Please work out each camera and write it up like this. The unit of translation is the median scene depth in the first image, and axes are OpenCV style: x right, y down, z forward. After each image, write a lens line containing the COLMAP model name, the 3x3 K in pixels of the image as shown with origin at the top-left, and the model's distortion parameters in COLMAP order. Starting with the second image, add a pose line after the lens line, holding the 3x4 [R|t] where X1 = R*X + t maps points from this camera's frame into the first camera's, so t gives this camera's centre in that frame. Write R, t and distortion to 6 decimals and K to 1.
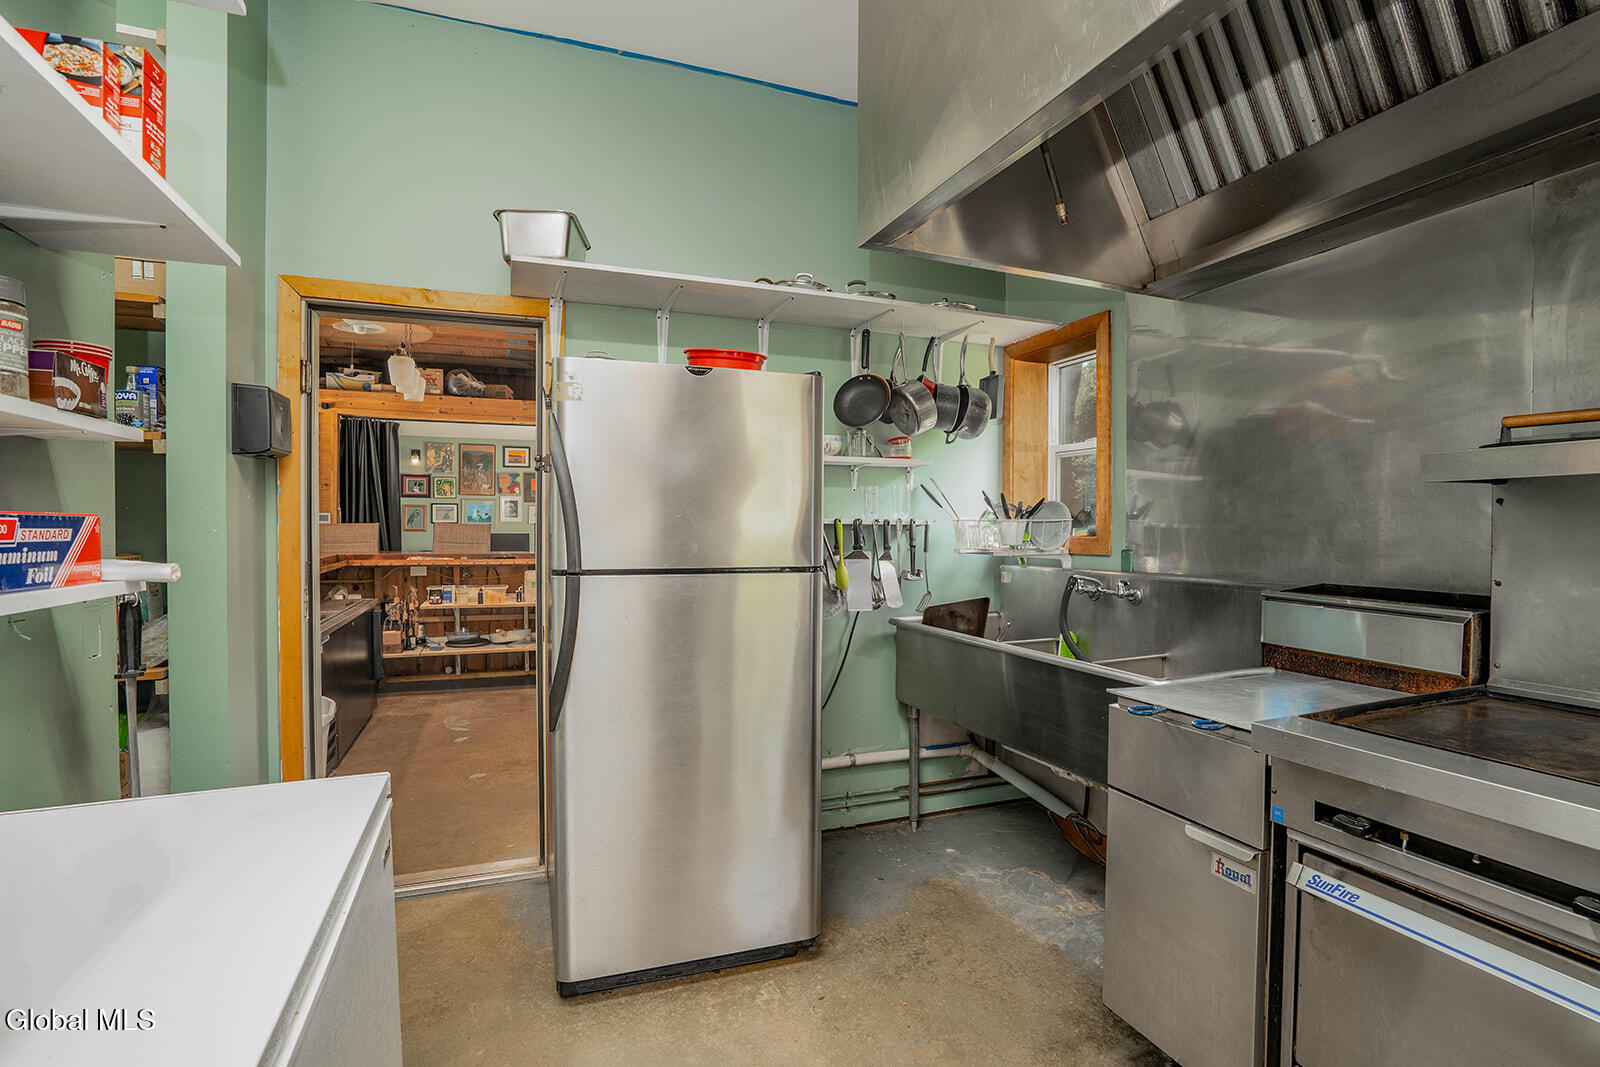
lens RADIAL K [[755.4, 0, 799.0], [0, 755.4, 536.3], [0, 0, 1]] dist [-0.019580, 0.008412]
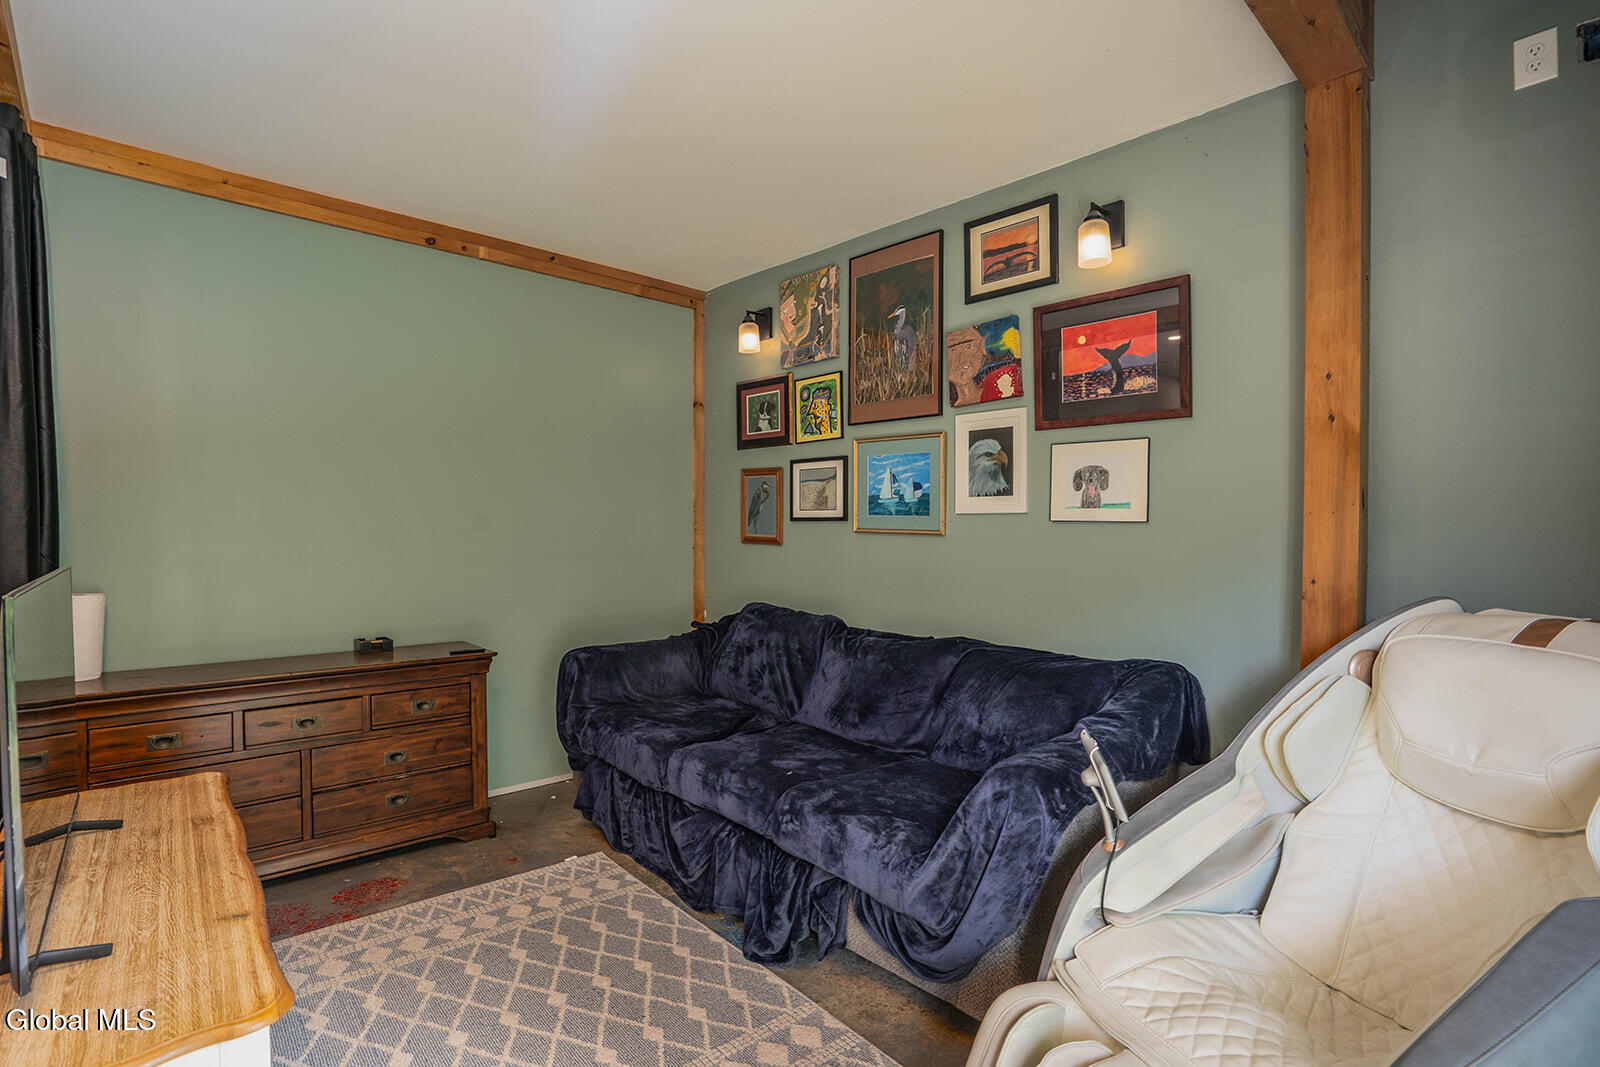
lens RADIAL K [[755.4, 0, 802.6], [0, 755.4, 535.2], [0, 0, 1]] dist [-0.019580, 0.008412]
pose [[0.366697, 0.016183, -0.930200, -0.170358], [-0.012540, 0.999844, 0.012451, -0.014453], [0.930256, 0.007099, 0.366843, 0.856240]]
